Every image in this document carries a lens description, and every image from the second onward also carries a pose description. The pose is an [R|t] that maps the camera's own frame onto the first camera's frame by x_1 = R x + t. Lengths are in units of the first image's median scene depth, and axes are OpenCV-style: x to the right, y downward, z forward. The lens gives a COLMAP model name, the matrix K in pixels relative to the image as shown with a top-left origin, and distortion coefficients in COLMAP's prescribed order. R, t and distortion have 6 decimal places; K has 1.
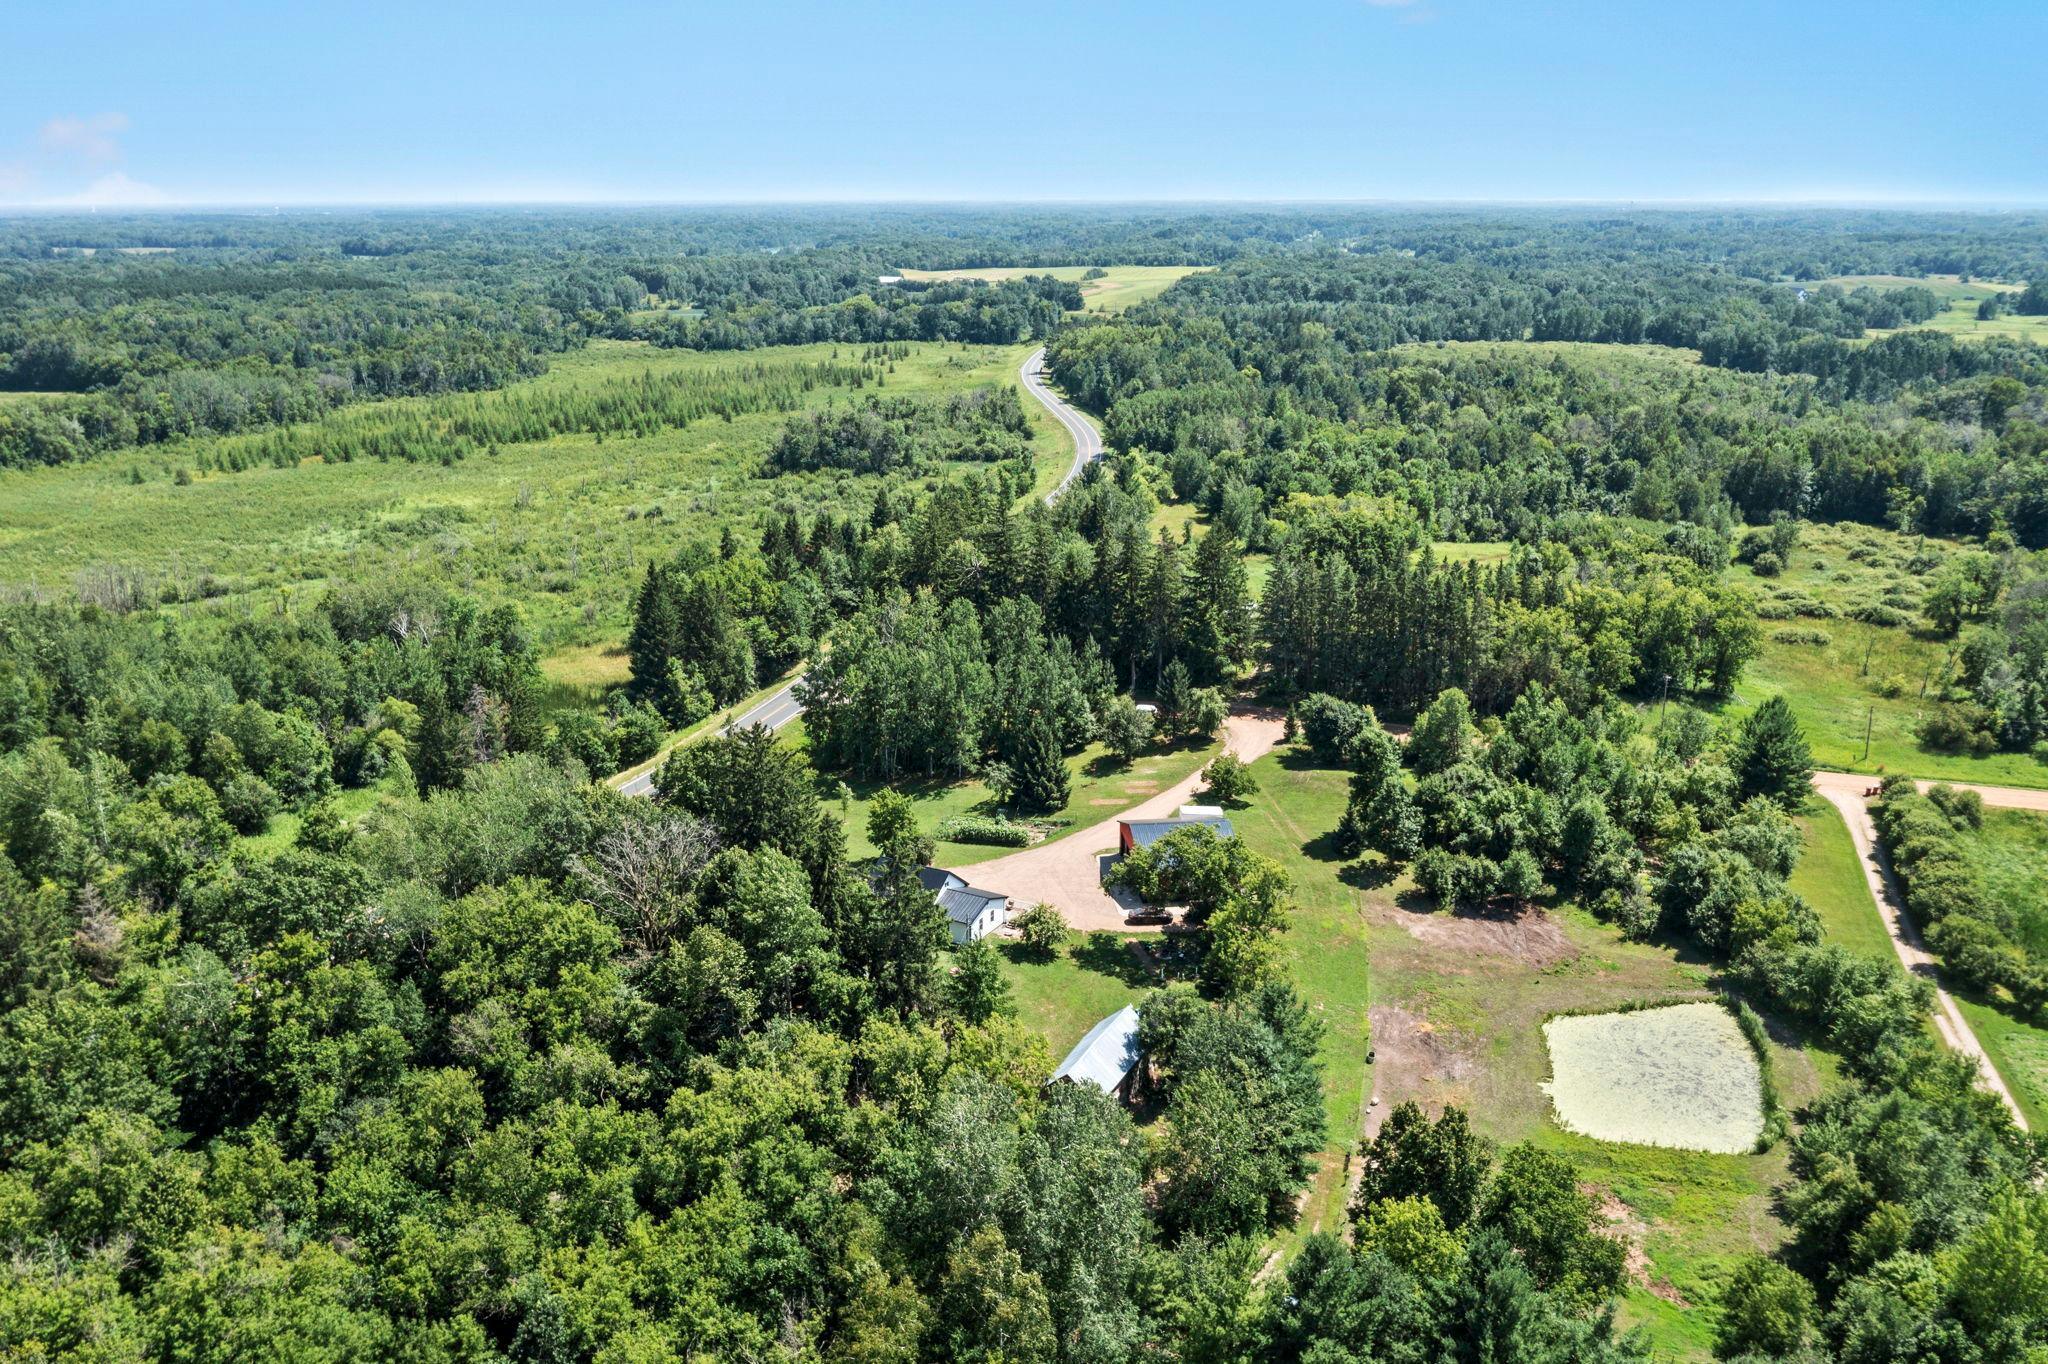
lens RADIAL K [[1633.6, 0, 1024.0], [0, 1633.6, 682.0], [0, 0, 1]] dist [-0.027556, 0.003333]
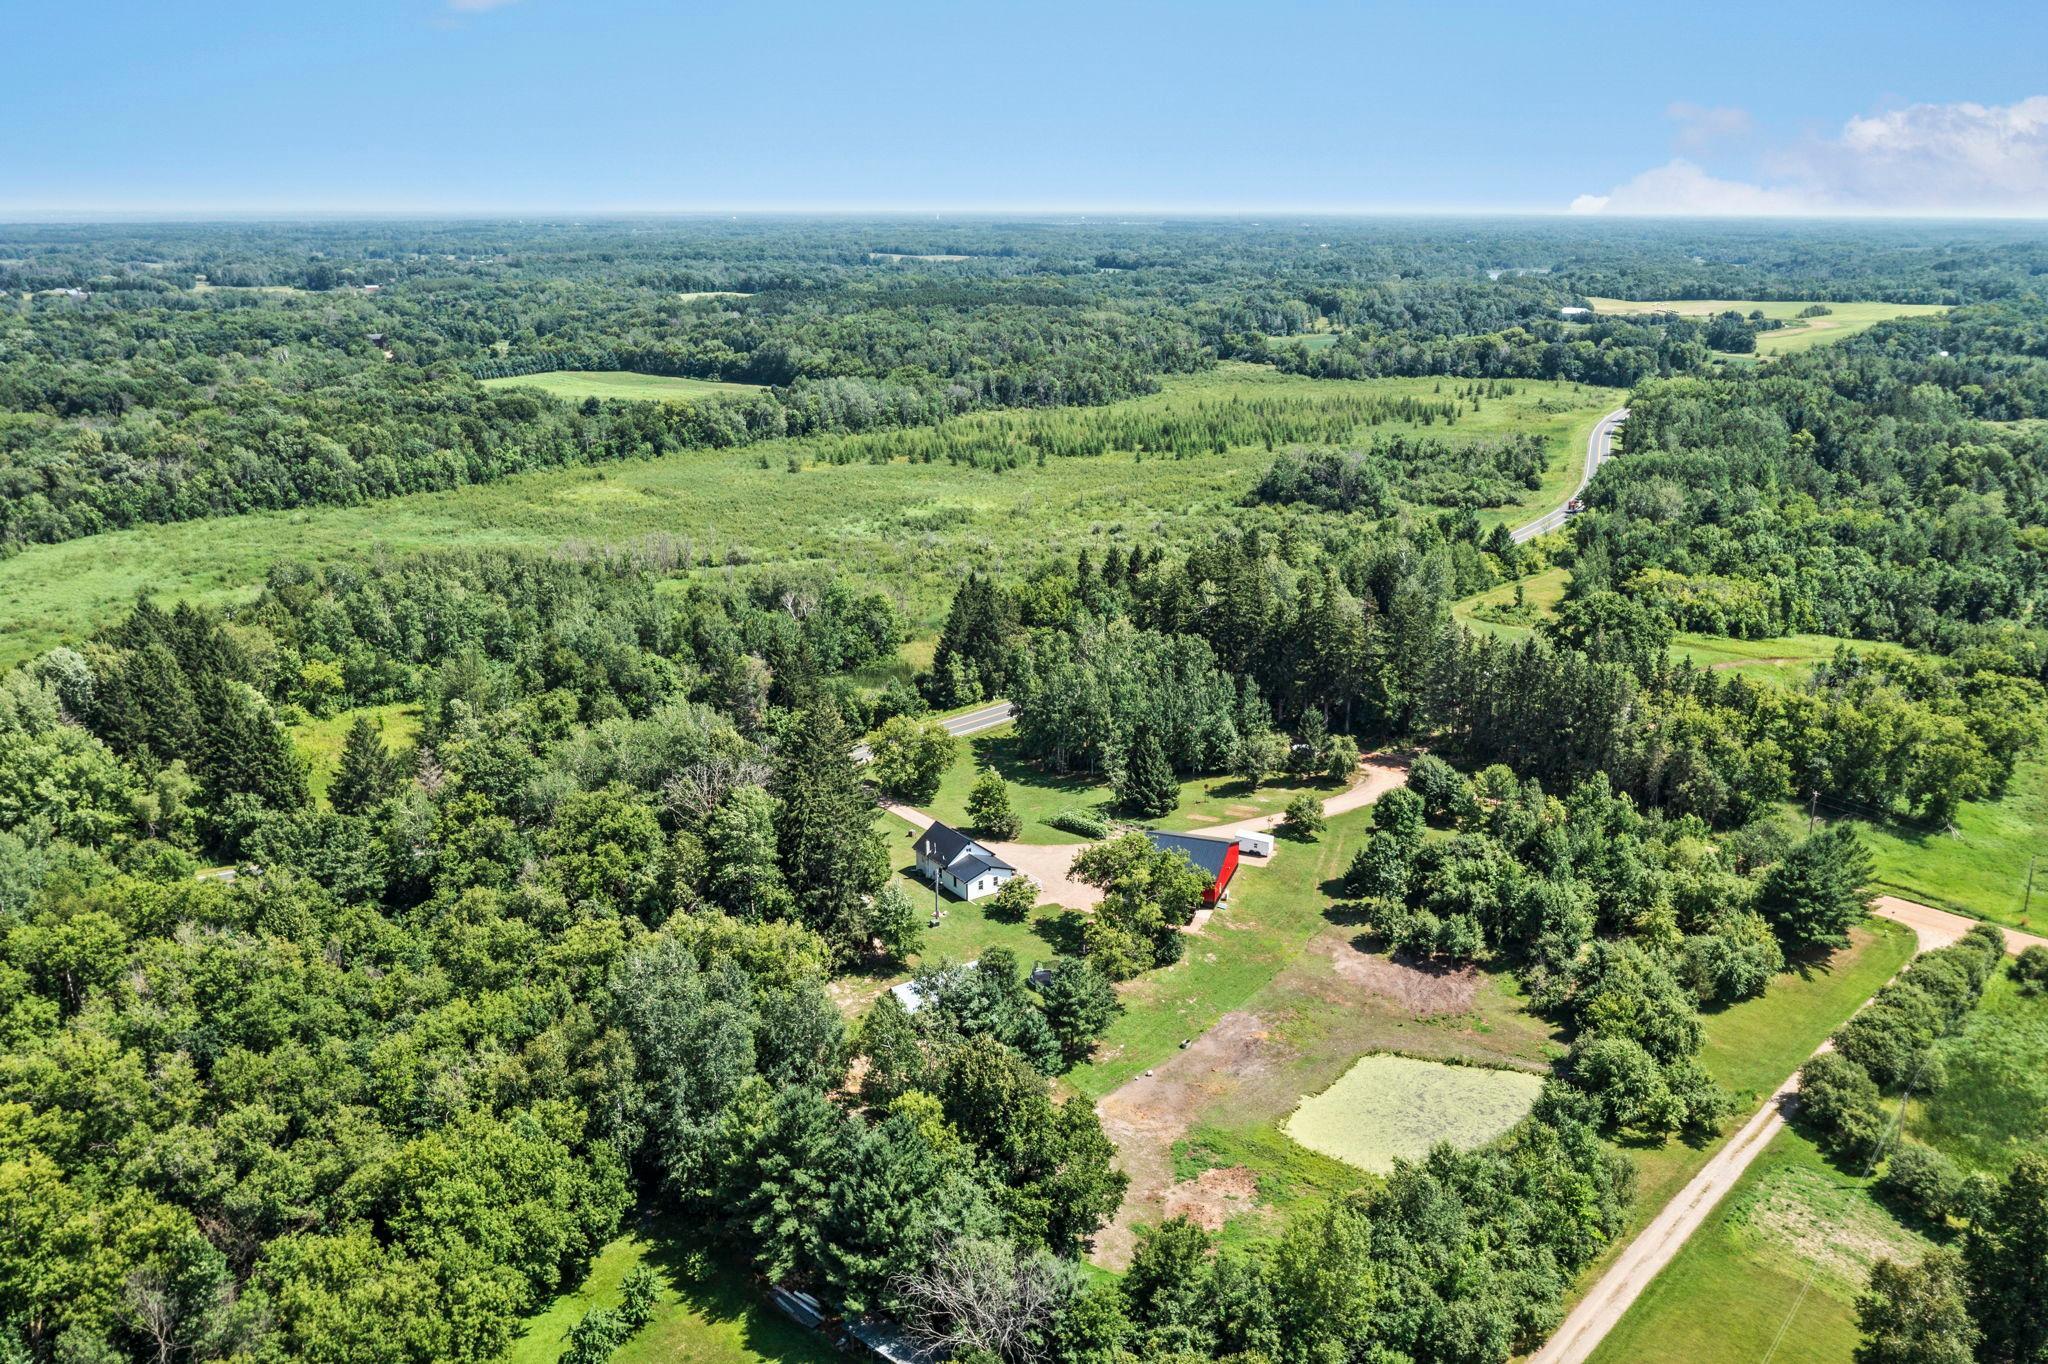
lens RADIAL K [[1633.6, 0, 1024.0], [0, 1633.6, 682.0], [0, 0, 1]] dist [-0.027556, 0.003333]
pose [[0.893201, 0.129007, -0.430754, 0.174772], [-0.131350, 0.991035, 0.024442, -0.014027], [0.430045, 0.034748, 0.902138, -0.042840]]
